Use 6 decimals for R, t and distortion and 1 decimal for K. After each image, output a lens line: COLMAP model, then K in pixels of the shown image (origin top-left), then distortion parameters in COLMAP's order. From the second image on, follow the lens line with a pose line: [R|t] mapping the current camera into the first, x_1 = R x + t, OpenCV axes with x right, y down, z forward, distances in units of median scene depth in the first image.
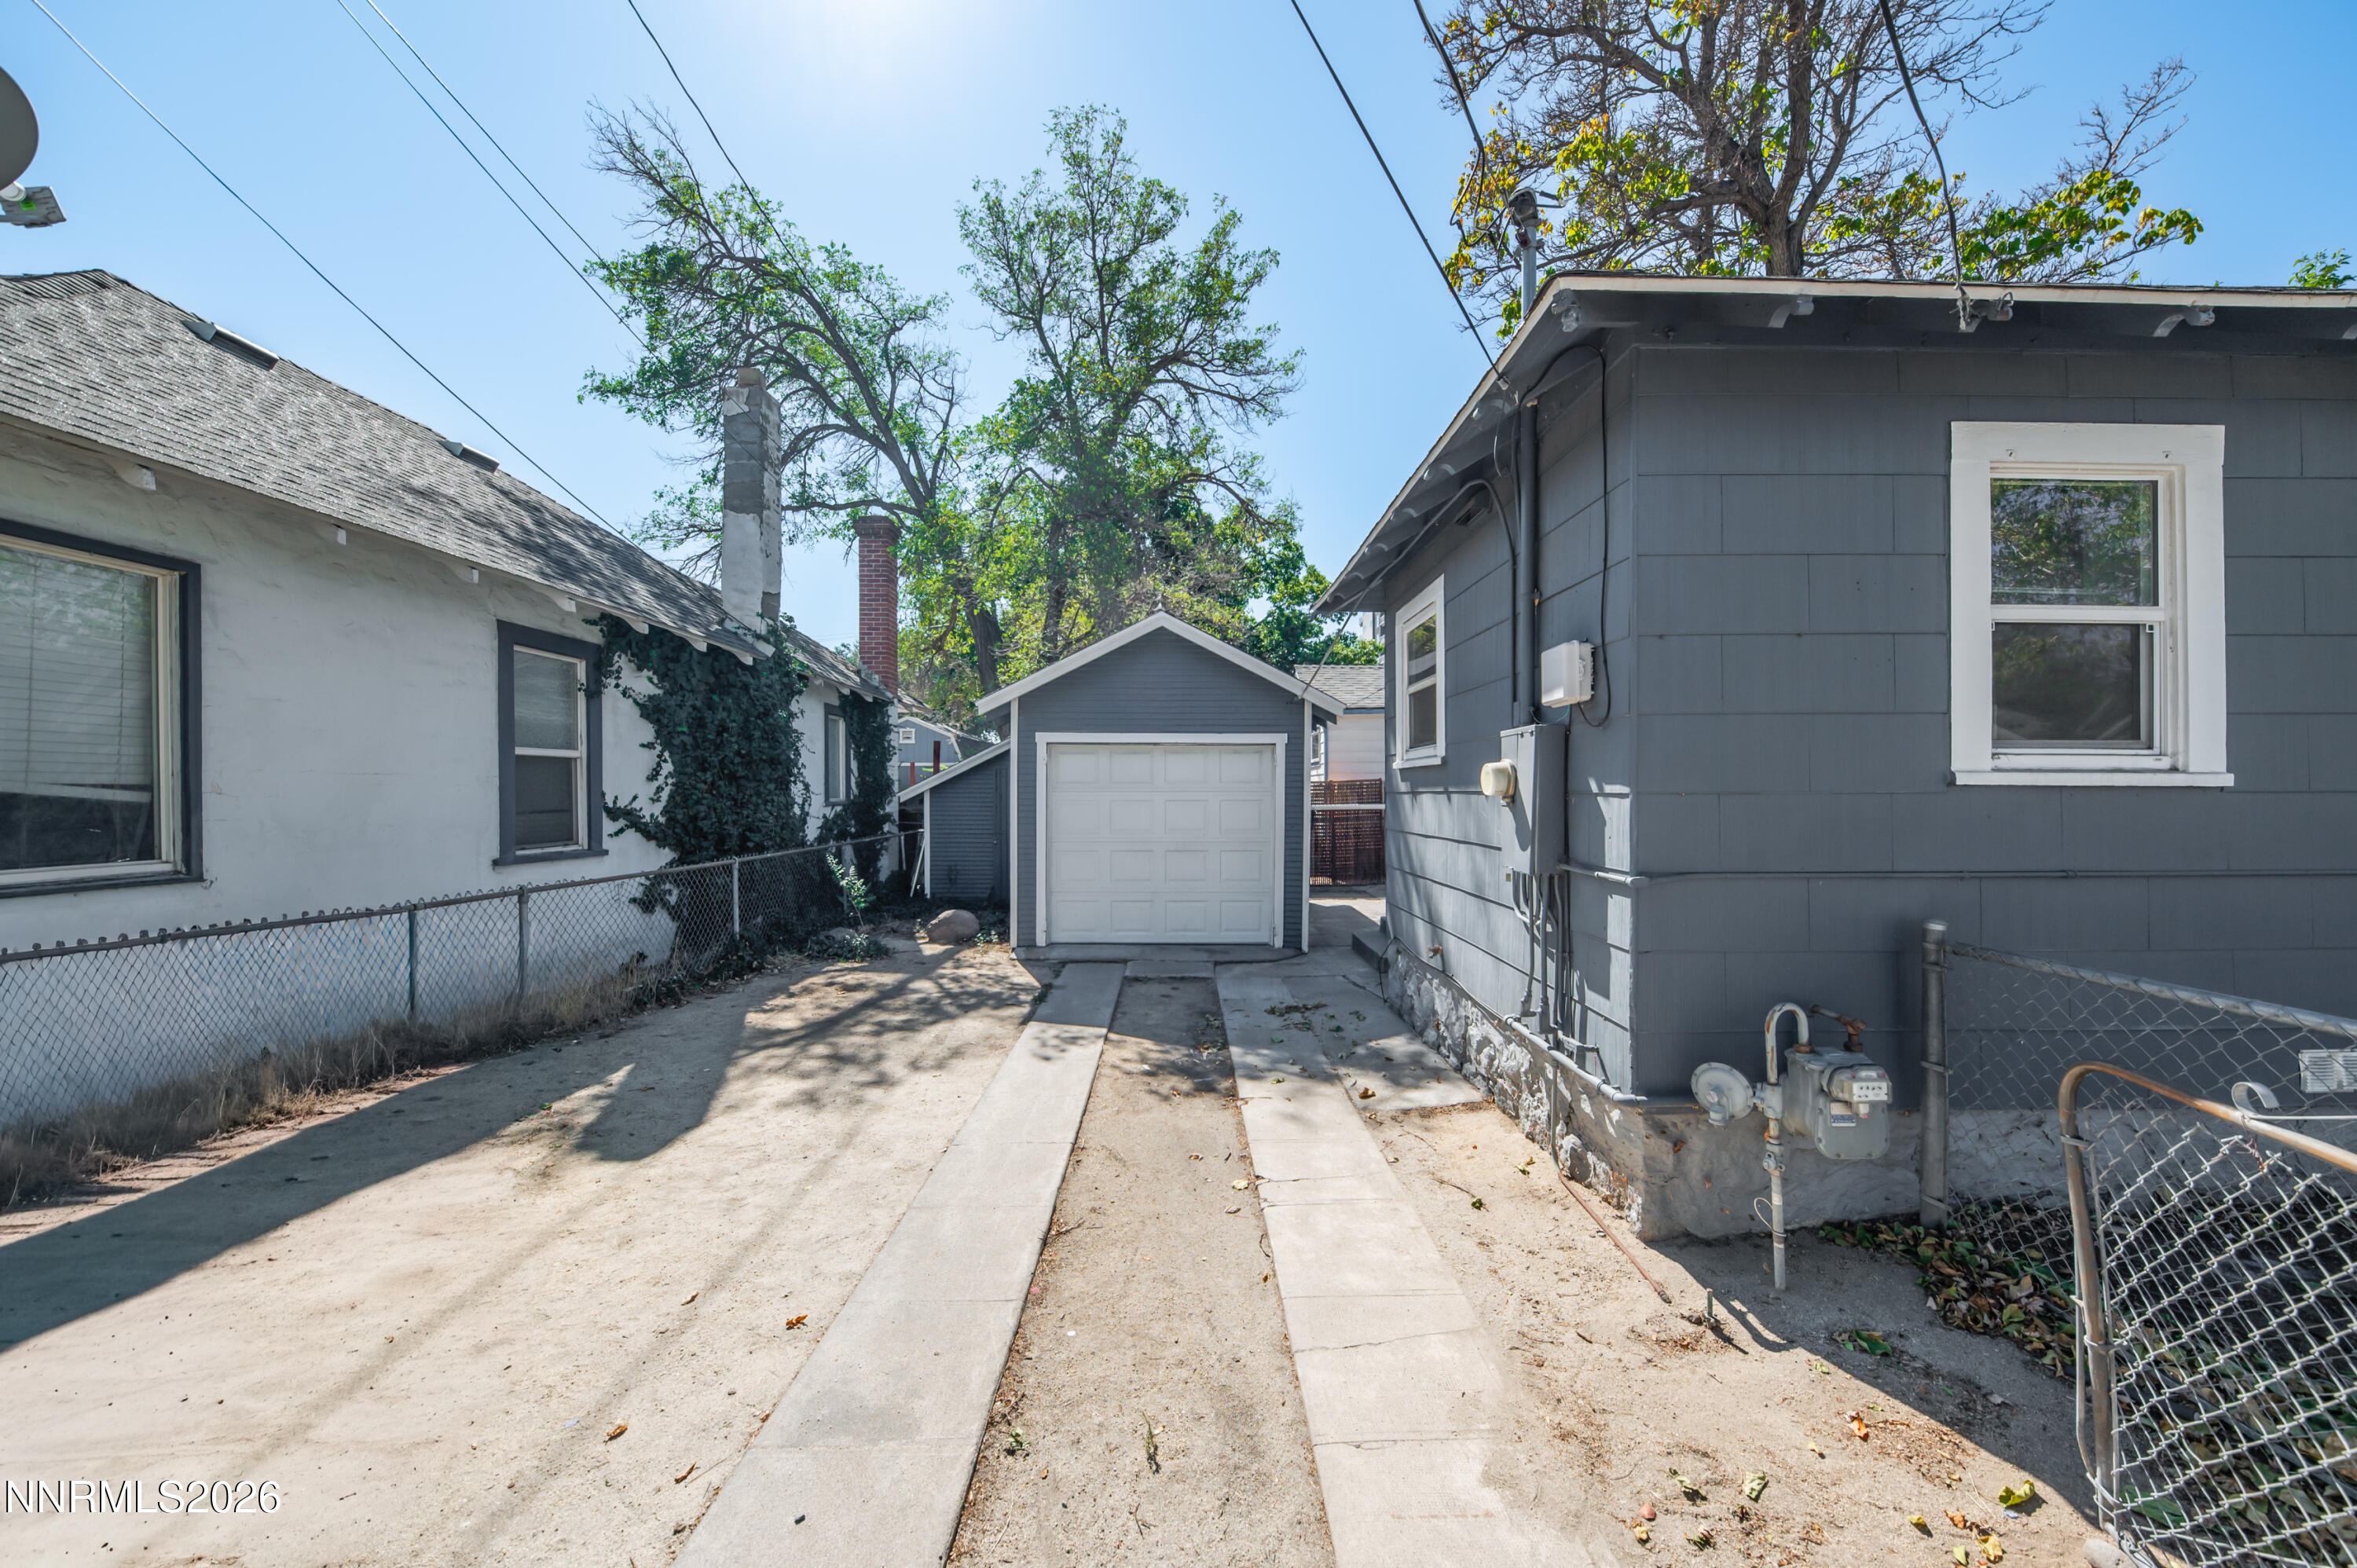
lens RADIAL K [[829.8, 0, 1179.4], [0, 829.8, 789.2], [0, 0, 1]] dist [0.001970, -0.002208]
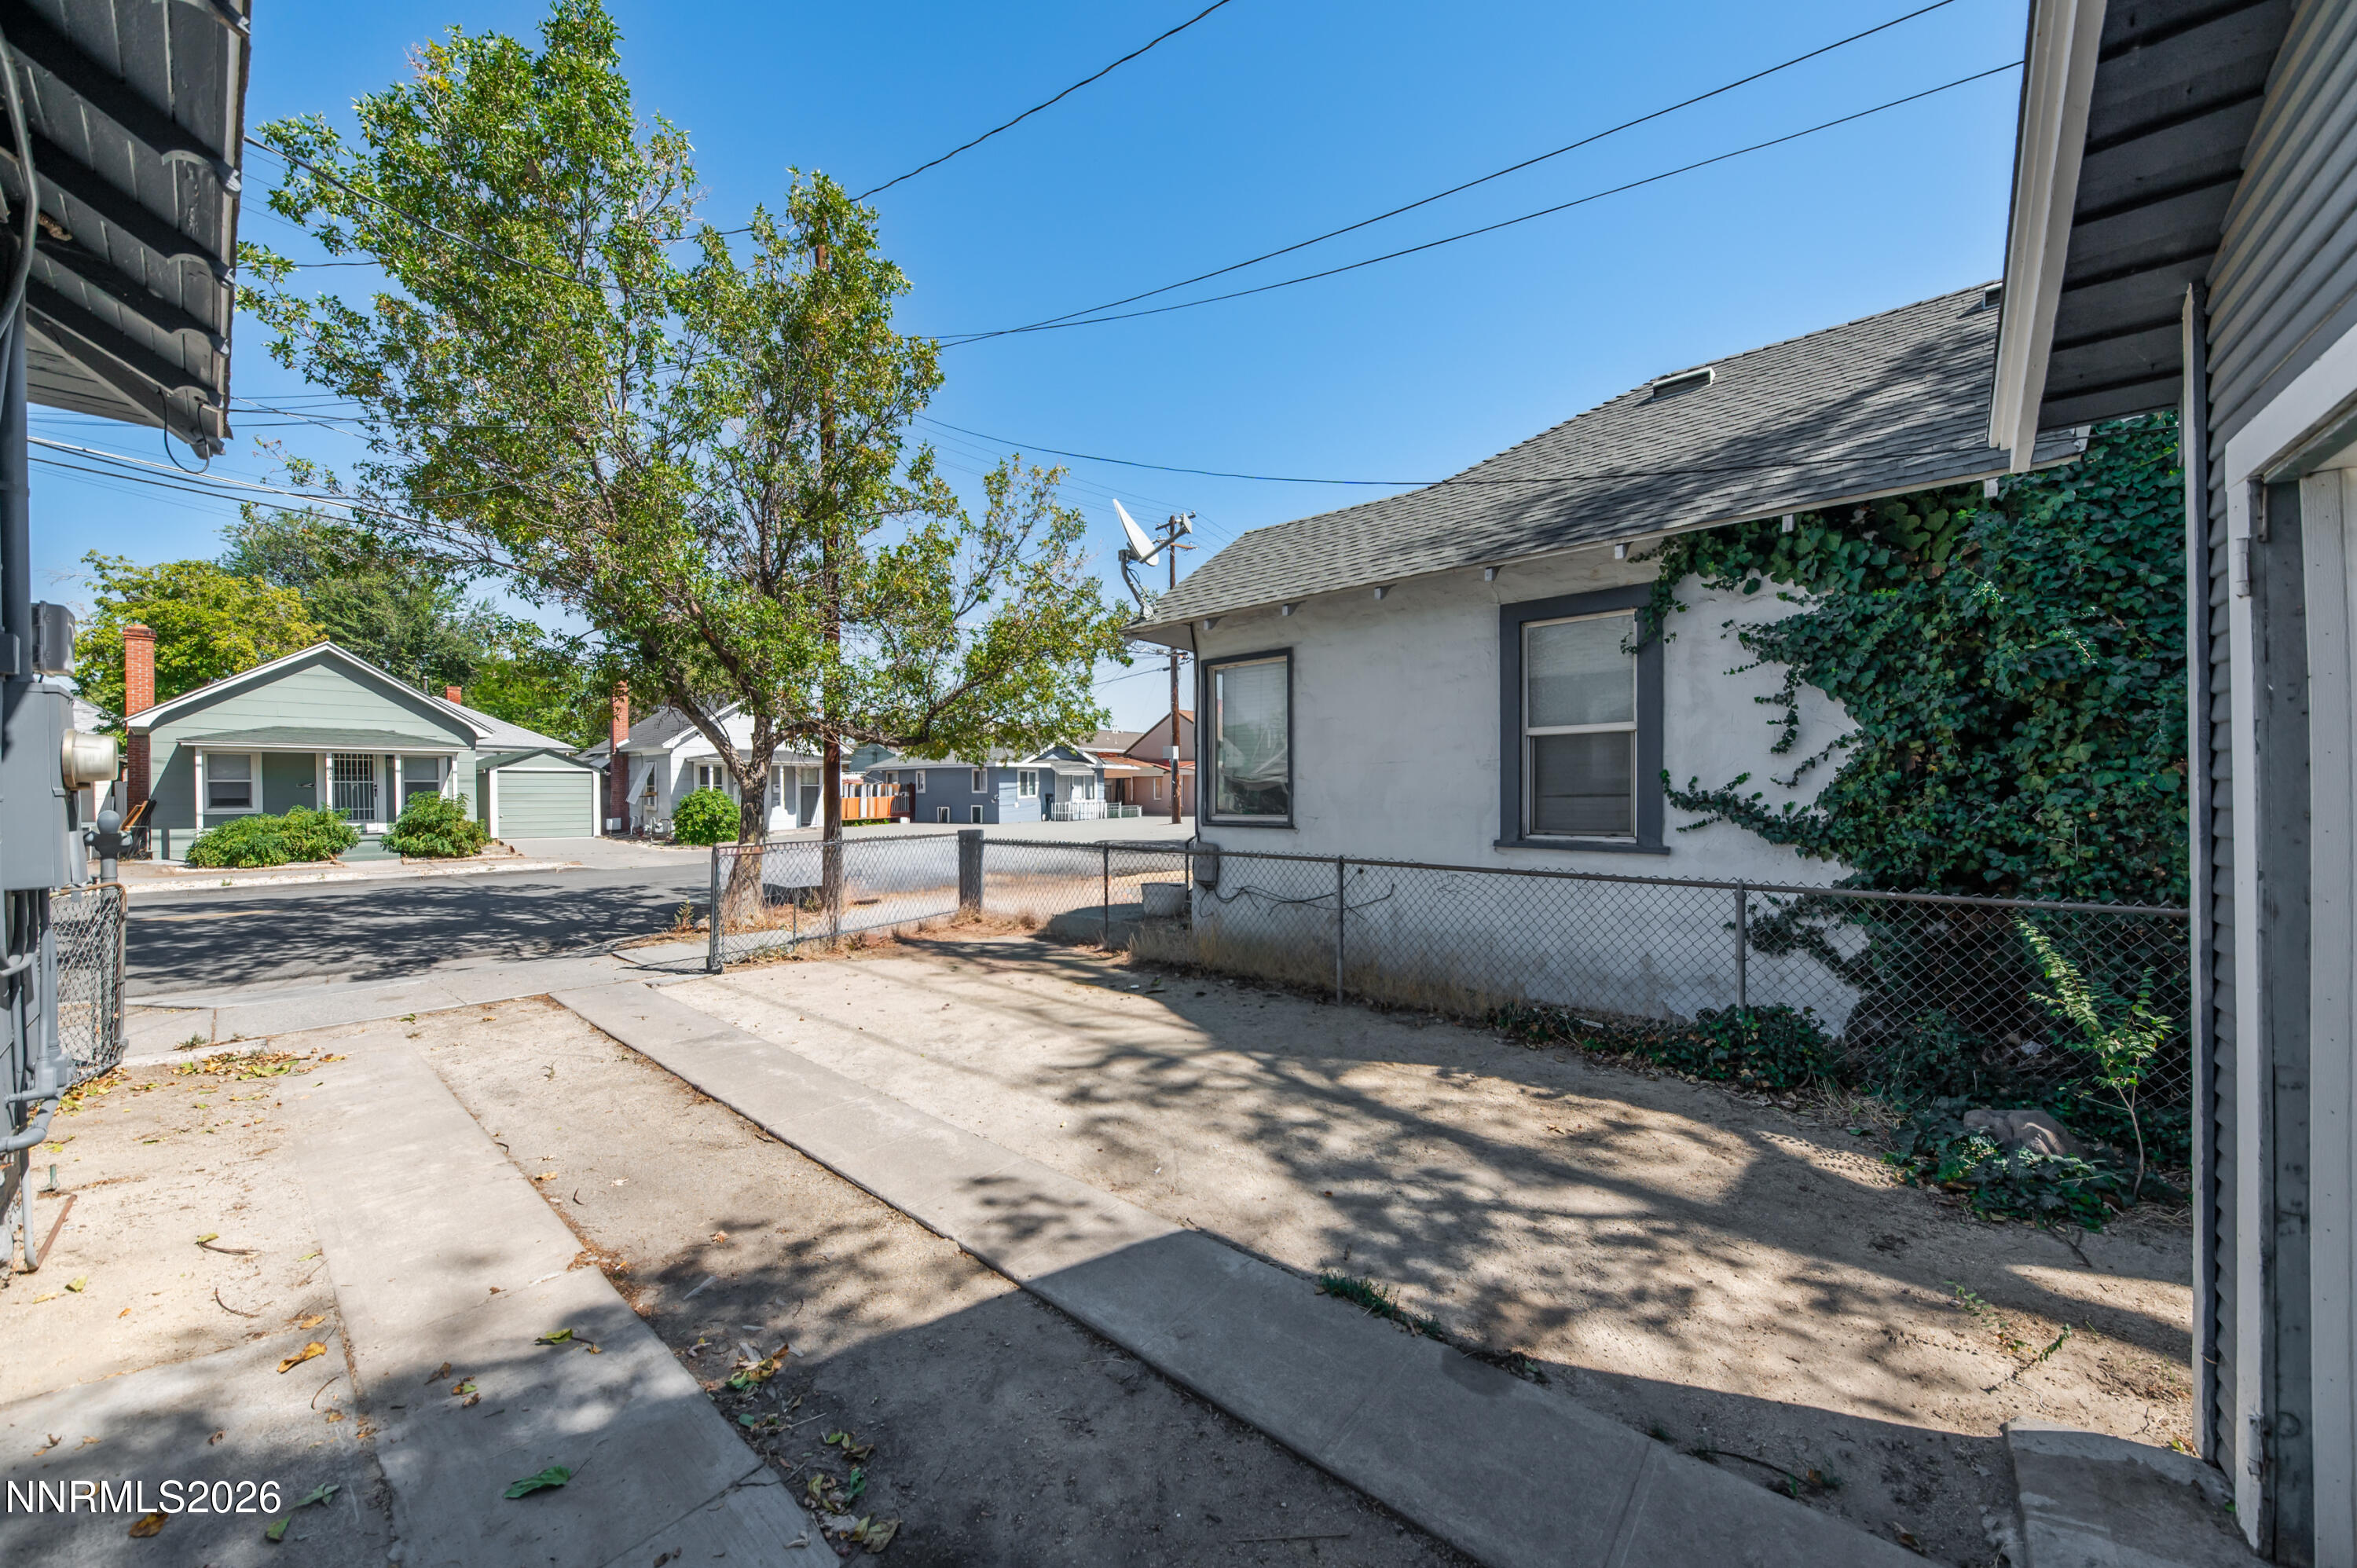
lens RADIAL K [[829.8, 0, 1188.7], [0, 829.8, 782.9], [0, 0, 1]] dist [0.001970, -0.002208]
pose [[-0.652364, -0.001996, -0.757903, 0.200968], [0.009798, 0.999891, -0.011067, 0.021107], [0.757842, -0.014646, -0.652274, 1.386801]]
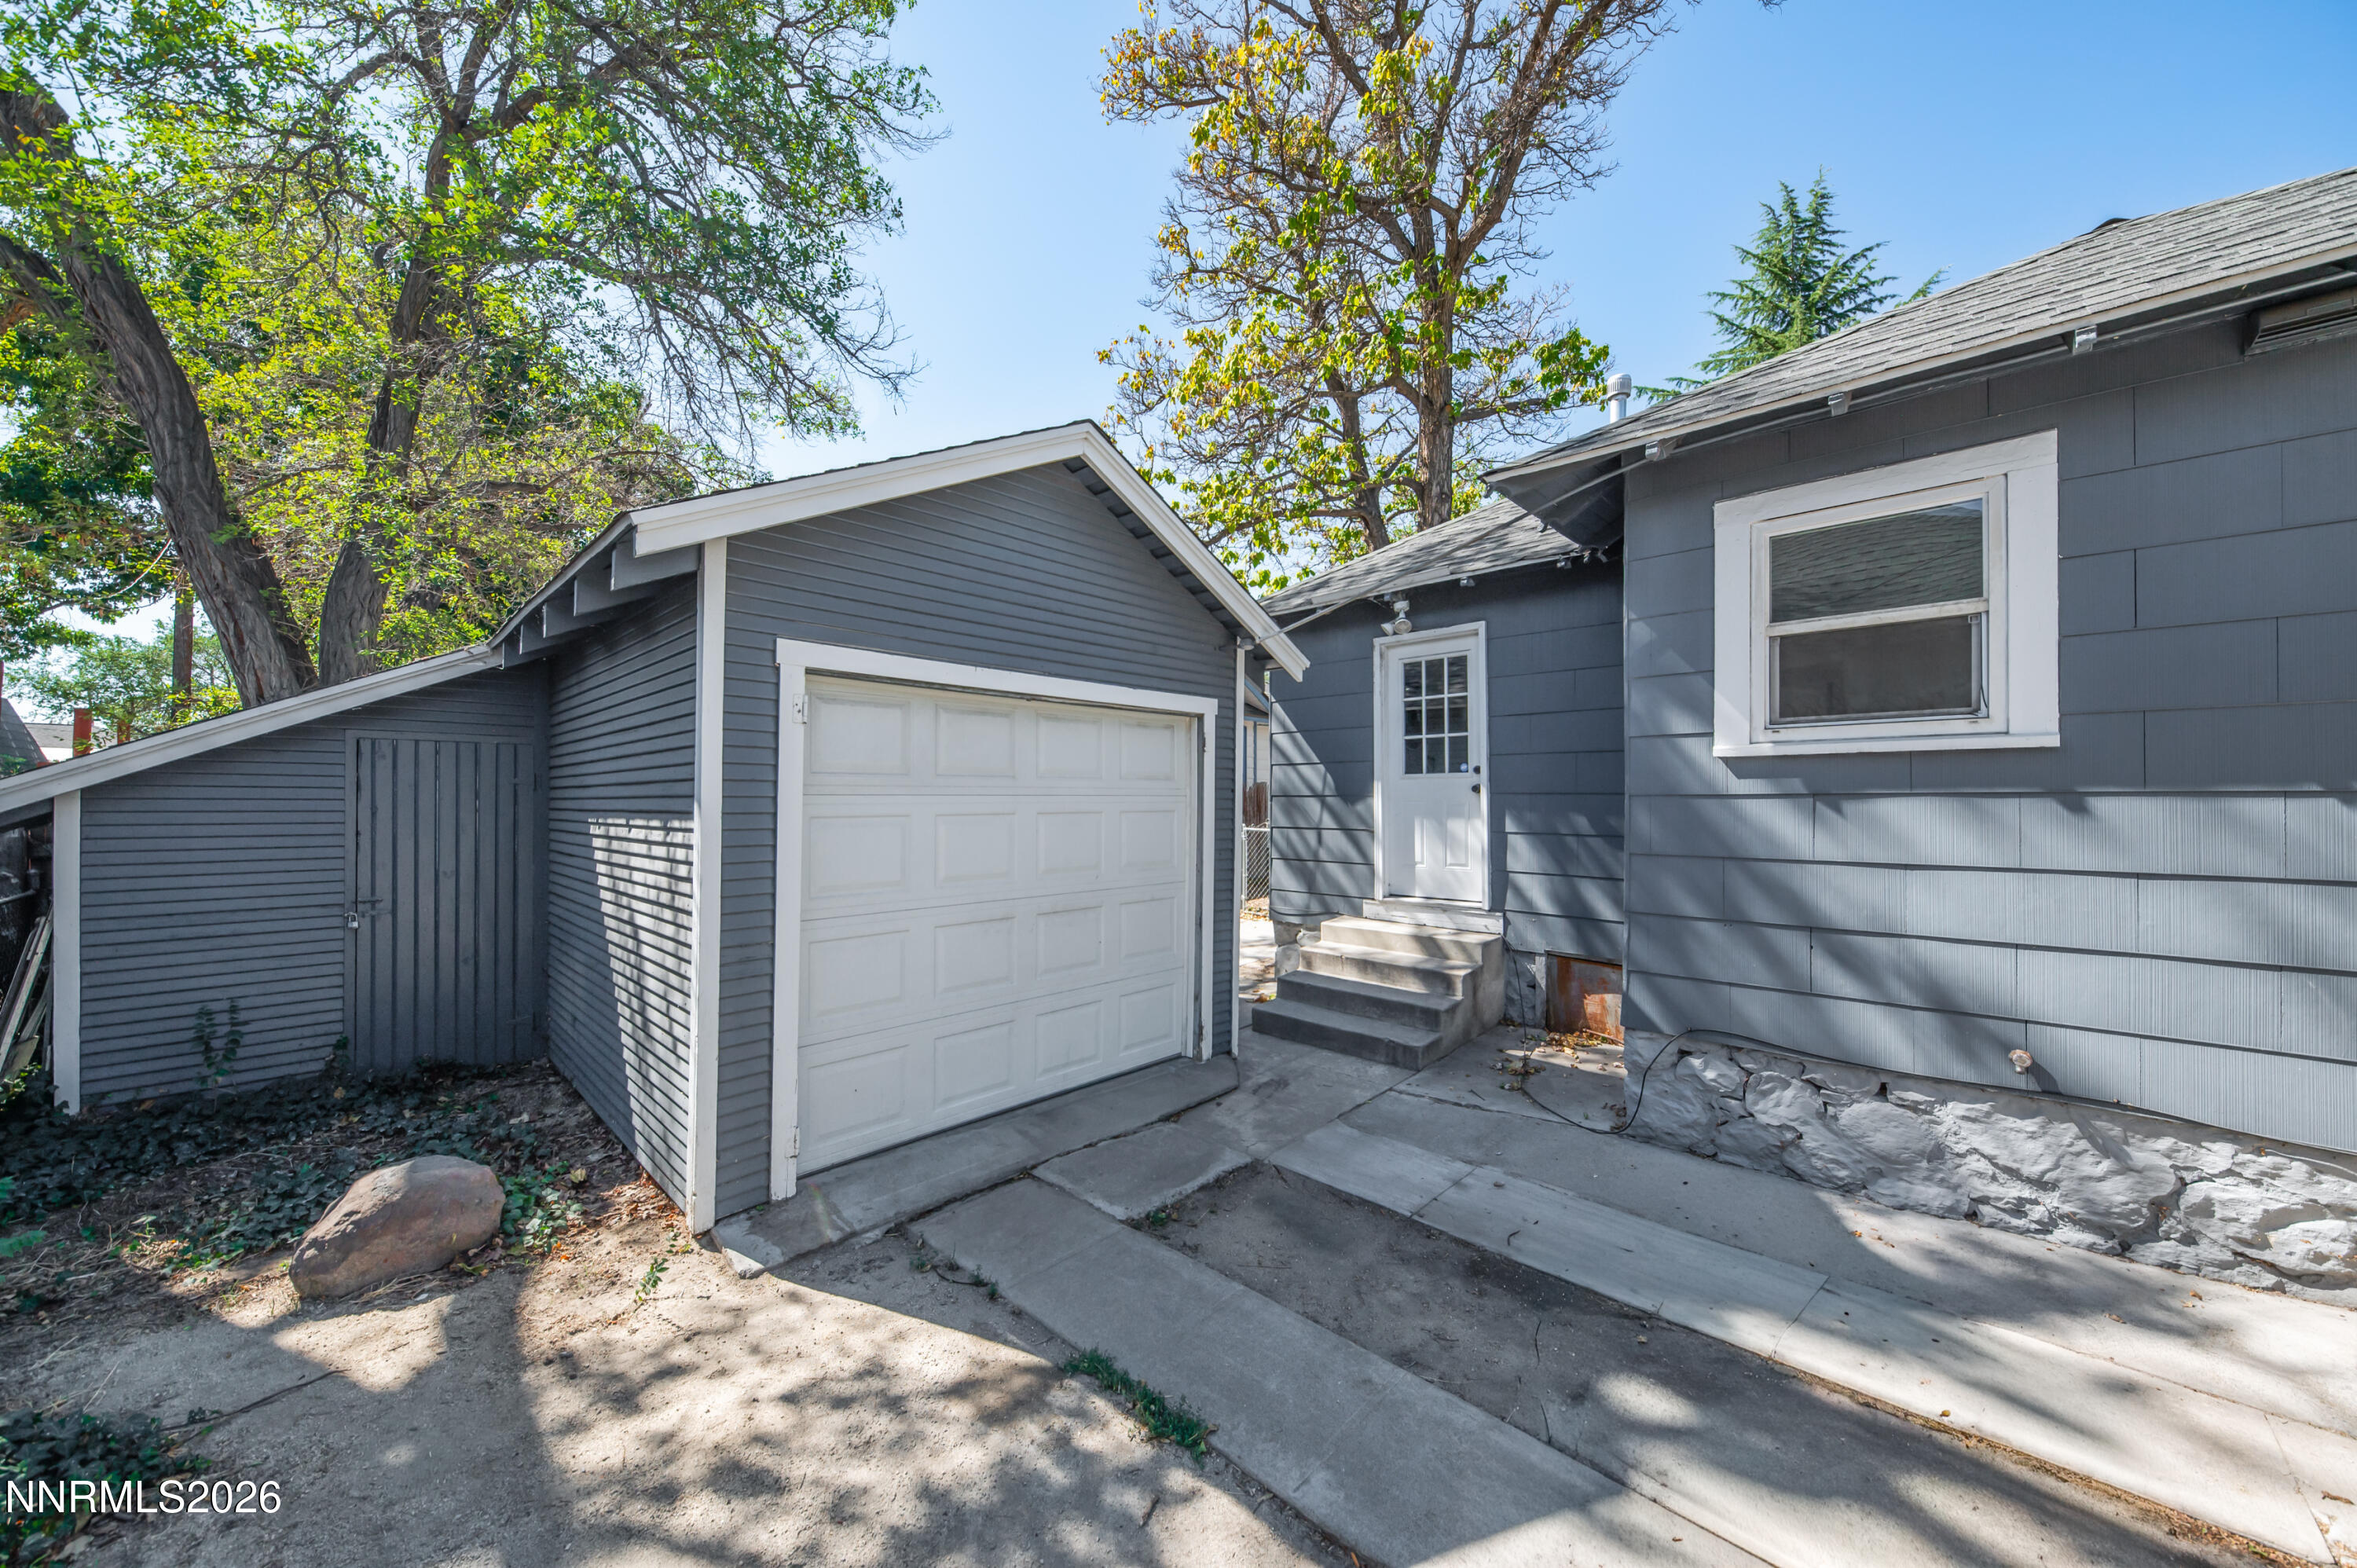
lens RADIAL K [[829.8, 0, 1185.8], [0, 829.8, 794.3], [0, 0, 1]] dist [0.001970, -0.002208]
pose [[0.697620, 0.004711, 0.716453, -0.458372], [-0.002935, 0.999989, -0.003717, 0.011166], [-0.716462, 0.000490, 0.697626, 0.893881]]
